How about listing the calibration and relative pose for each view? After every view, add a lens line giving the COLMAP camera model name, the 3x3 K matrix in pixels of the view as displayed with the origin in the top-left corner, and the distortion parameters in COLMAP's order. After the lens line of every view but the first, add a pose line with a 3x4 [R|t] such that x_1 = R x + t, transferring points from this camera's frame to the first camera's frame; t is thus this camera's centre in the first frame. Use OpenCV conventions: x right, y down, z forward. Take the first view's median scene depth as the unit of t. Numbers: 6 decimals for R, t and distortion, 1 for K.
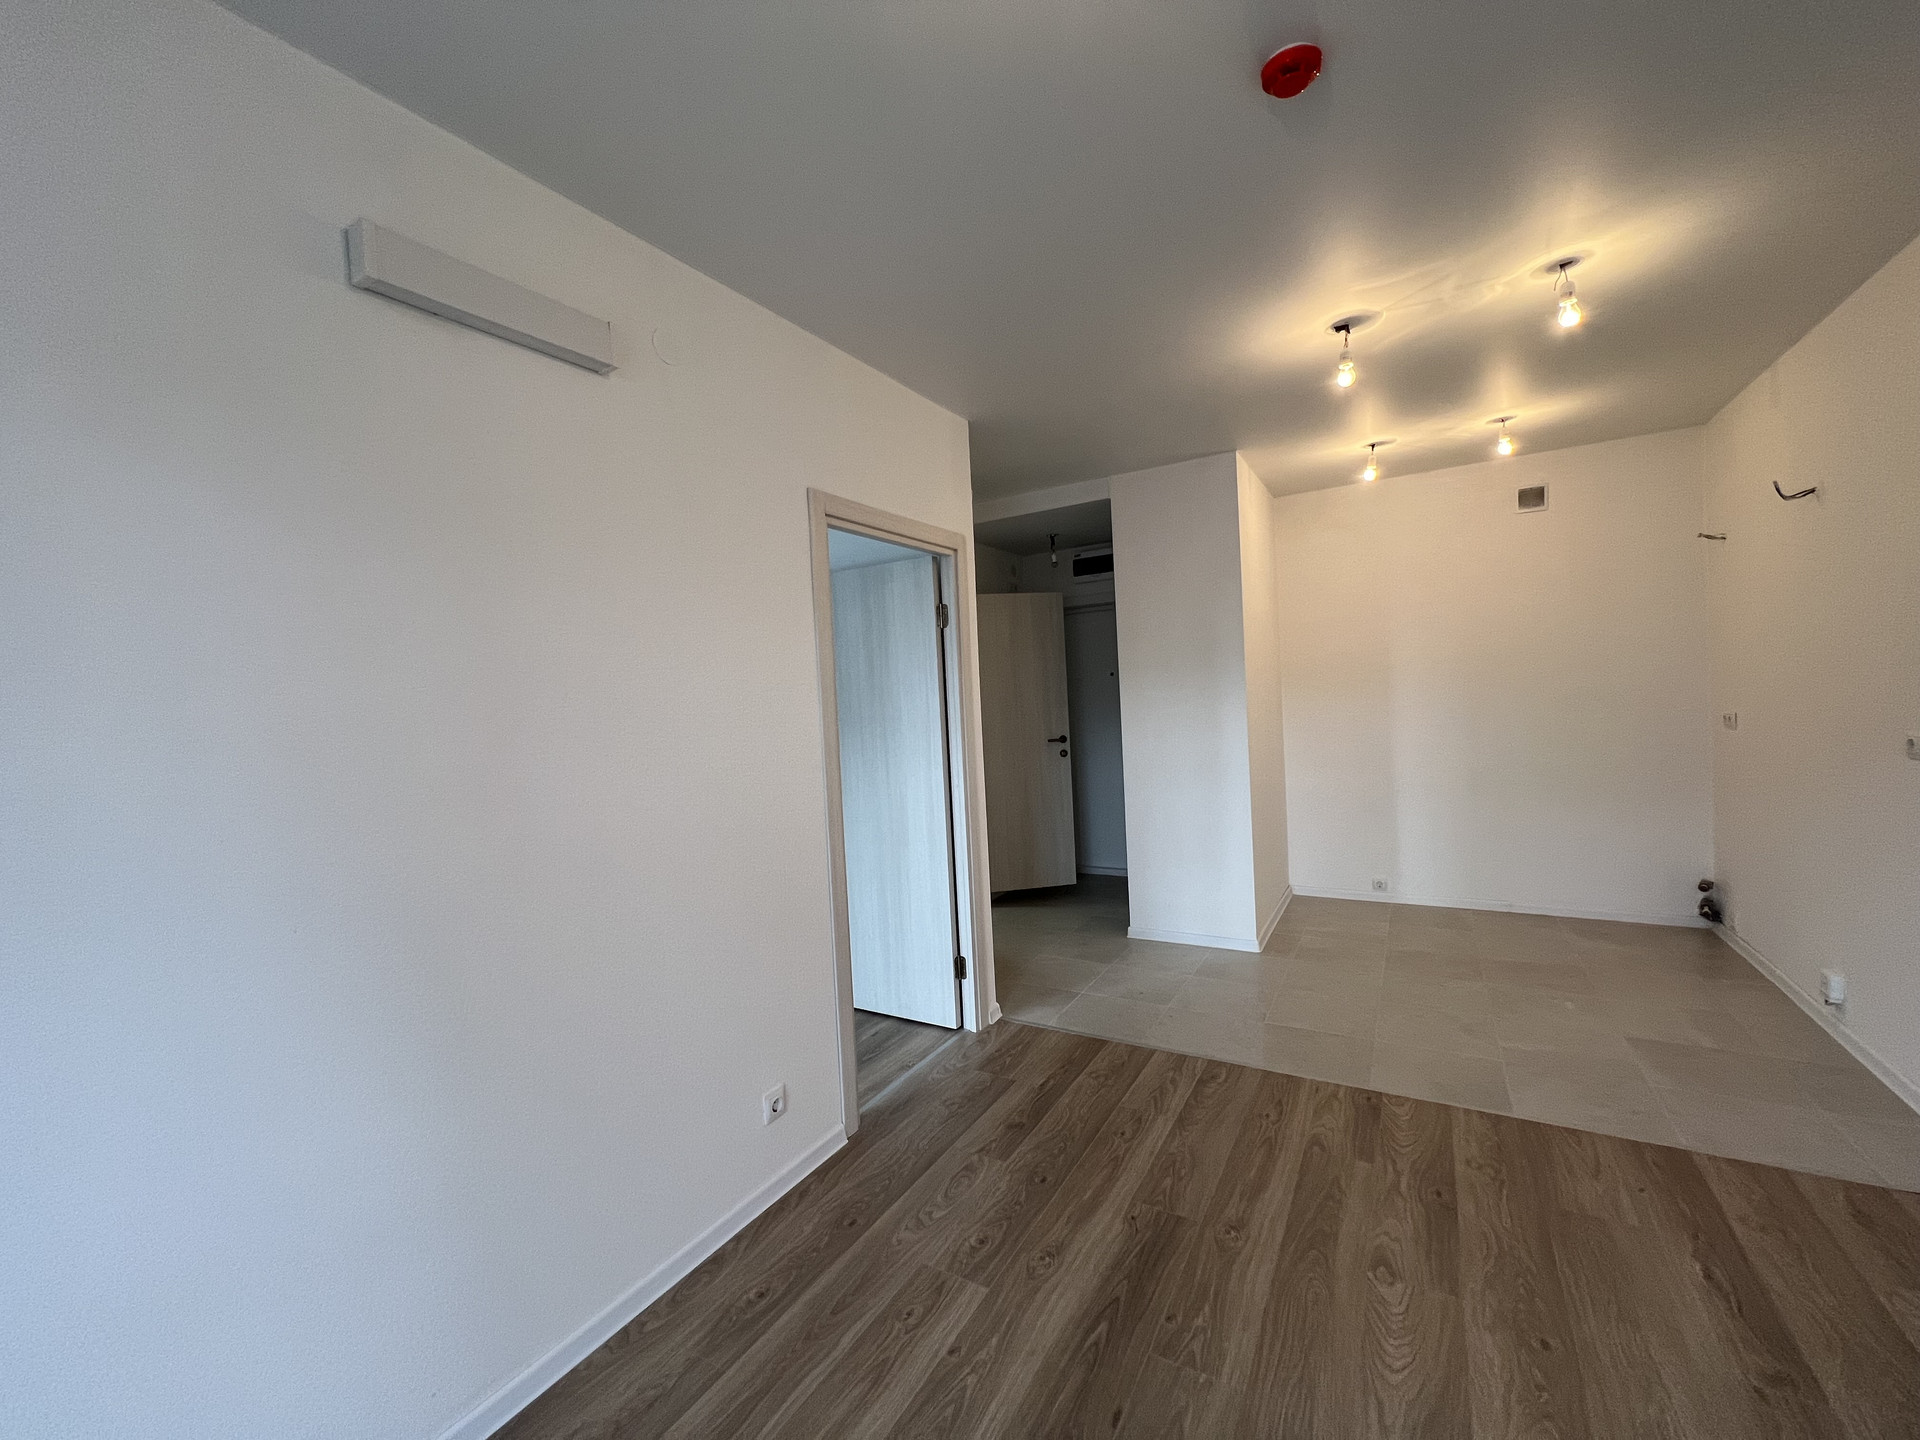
lens RADIAL K [[765.3, 0, 959.7], [0, 765.3, 729.9], [0, 0, 1]] dist [-0.000413, -0.000002]
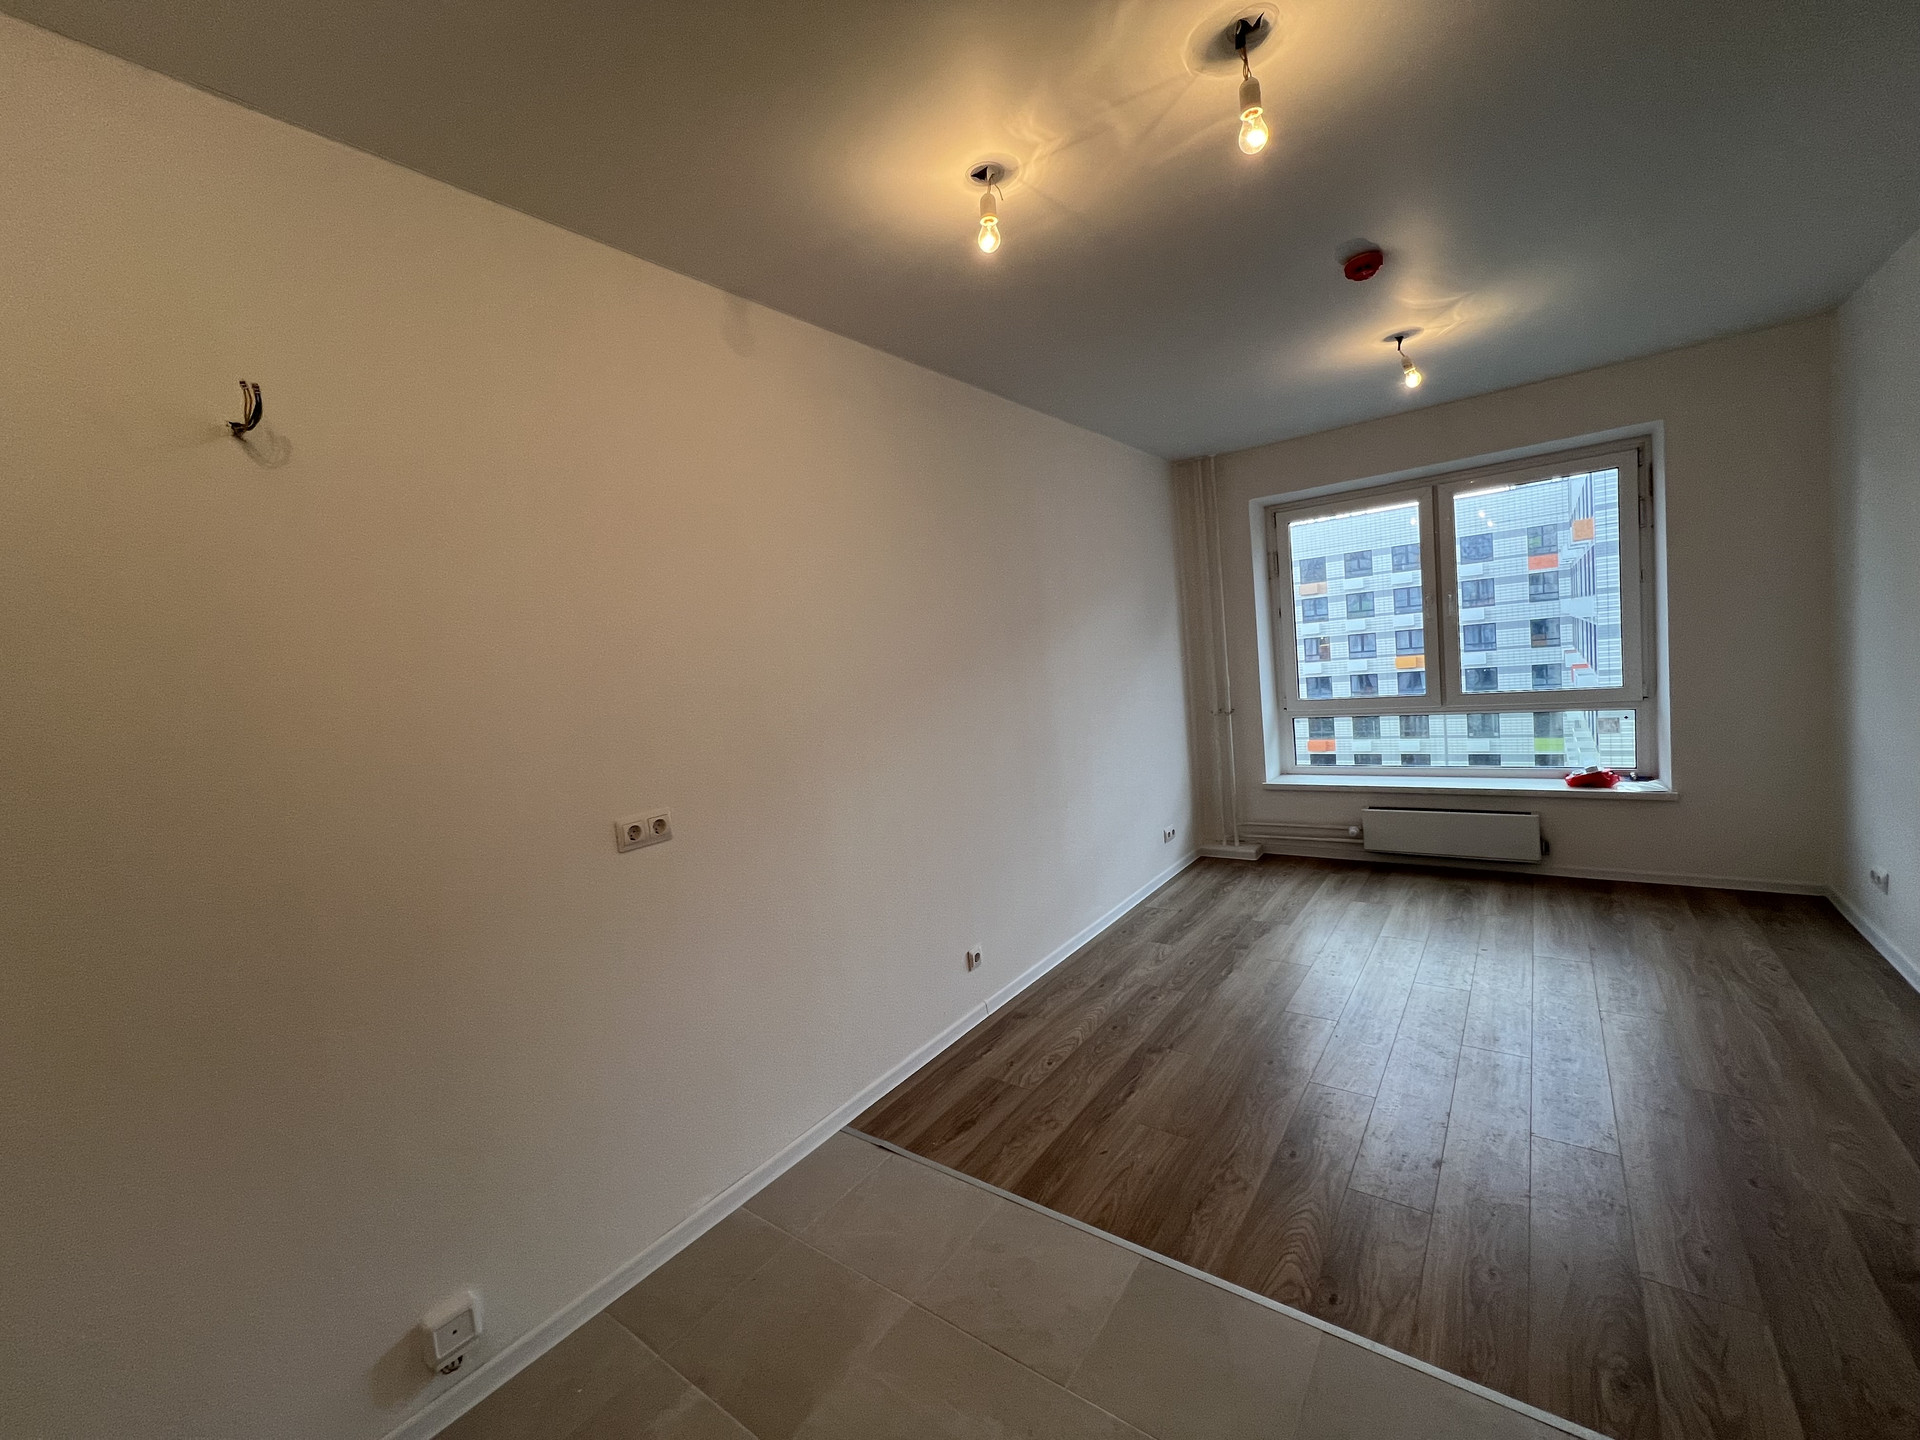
lens RADIAL K [[761.0, 0, 968.6], [0, 761.0, 720.0], [0, 0, 1]] dist [-0.000171, 0.000170]
pose [[-0.984184, 0.139343, 0.109386, 0.803894], [0.152294, 0.980942, 0.120659, -0.153514], [-0.090488, 0.135410, -0.986649, 1.842358]]
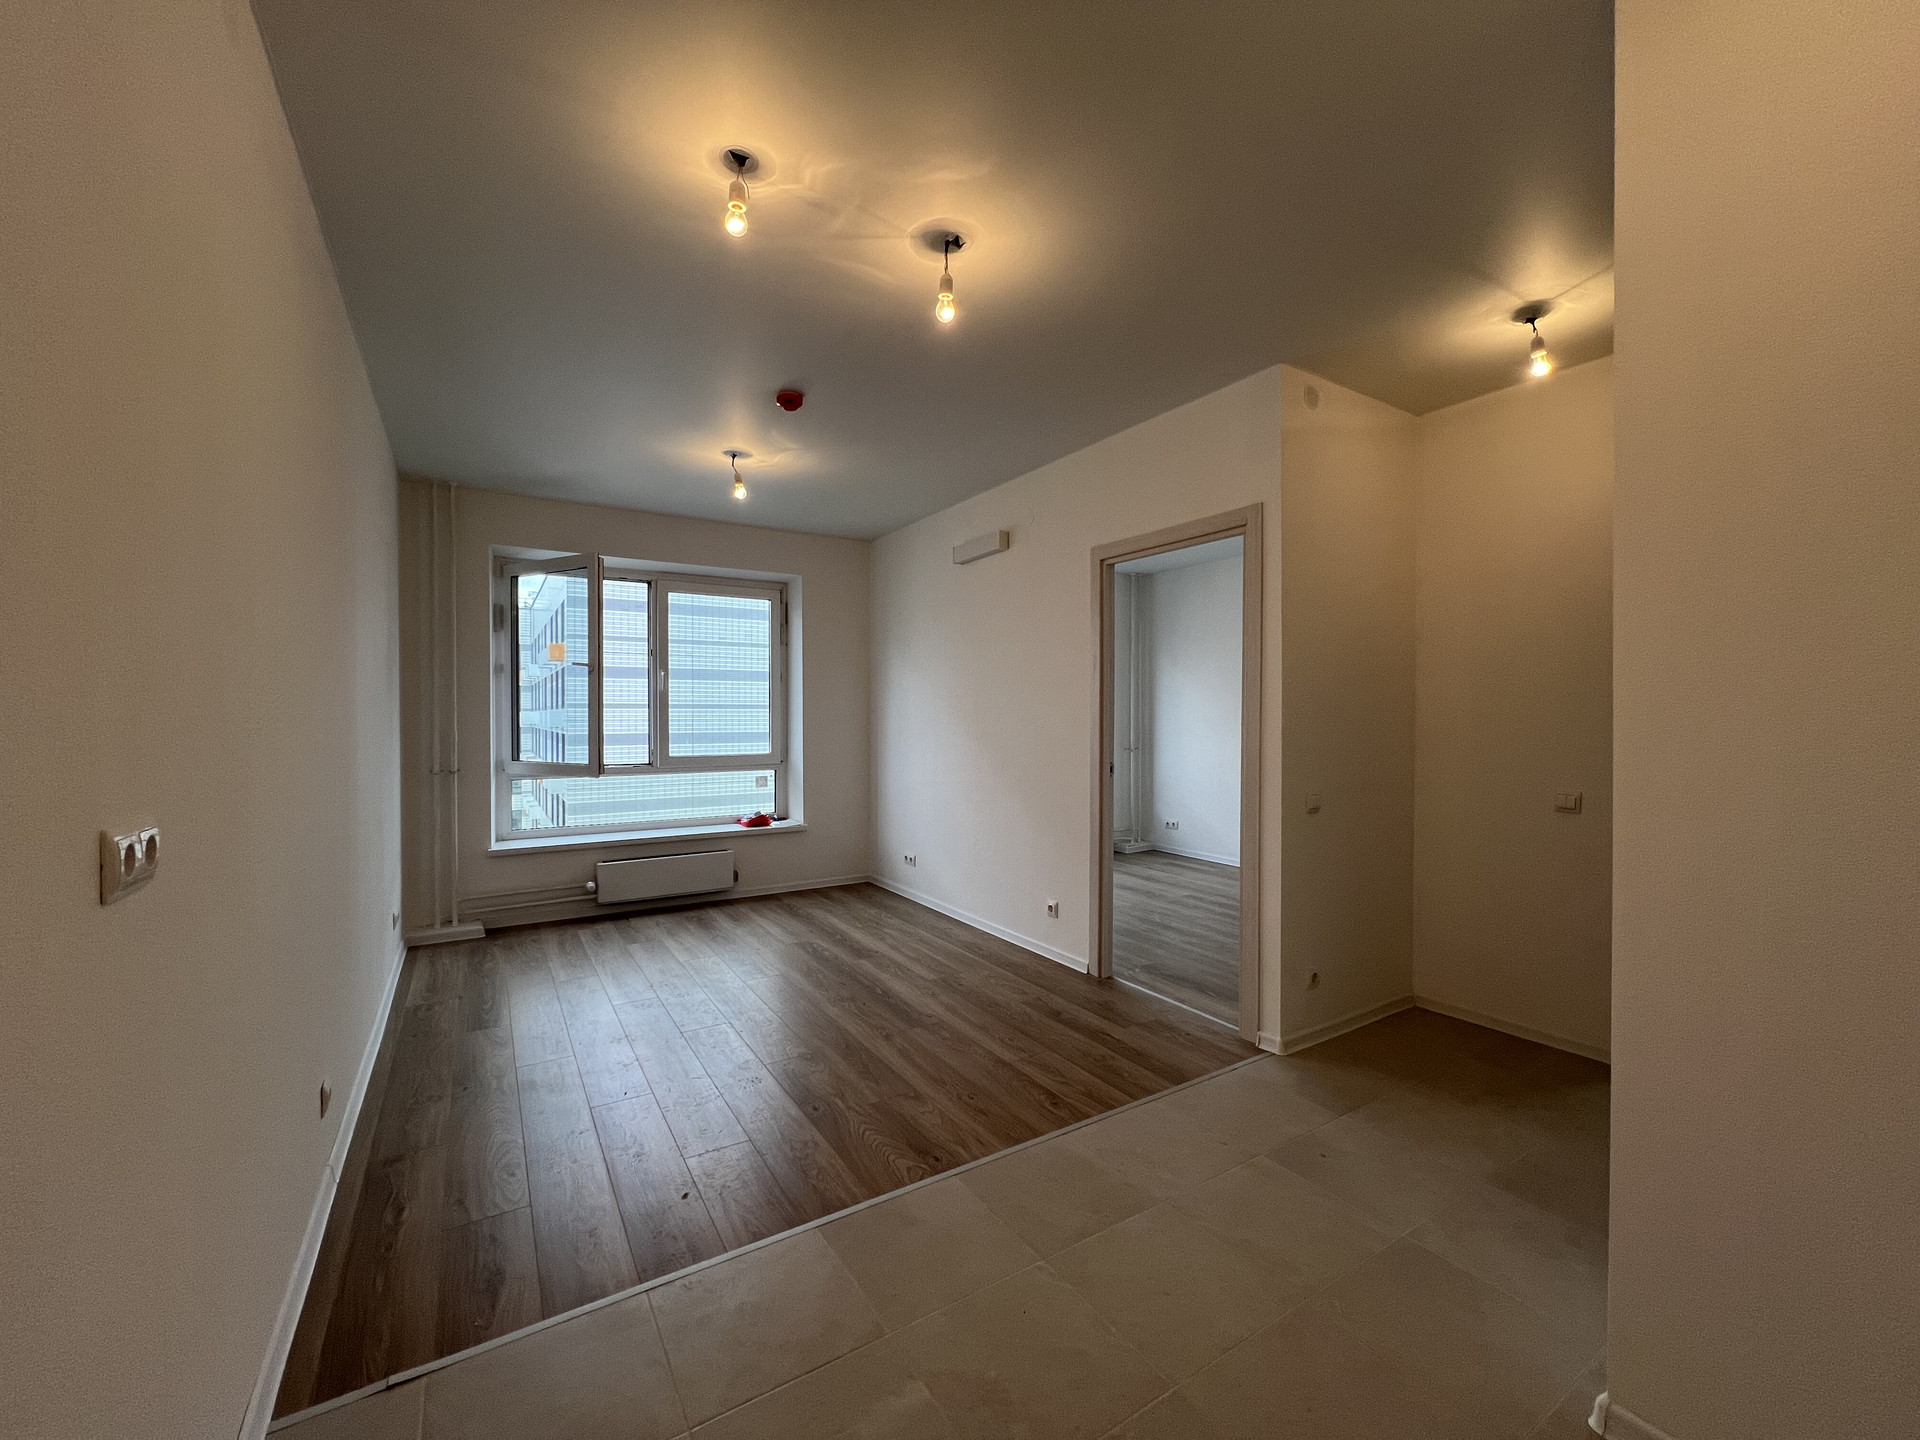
lens RADIAL K [[763.3, 0, 956.5], [0, 763.3, 721.3], [0, 0, 1]] dist [-0.010287, -0.000113]
pose [[-0.447852, 0.059889, -0.892100, 1.442384], [-0.017029, 0.997002, 0.075480, -0.083581], [0.893945, 0.048996, -0.445490, 1.578714]]
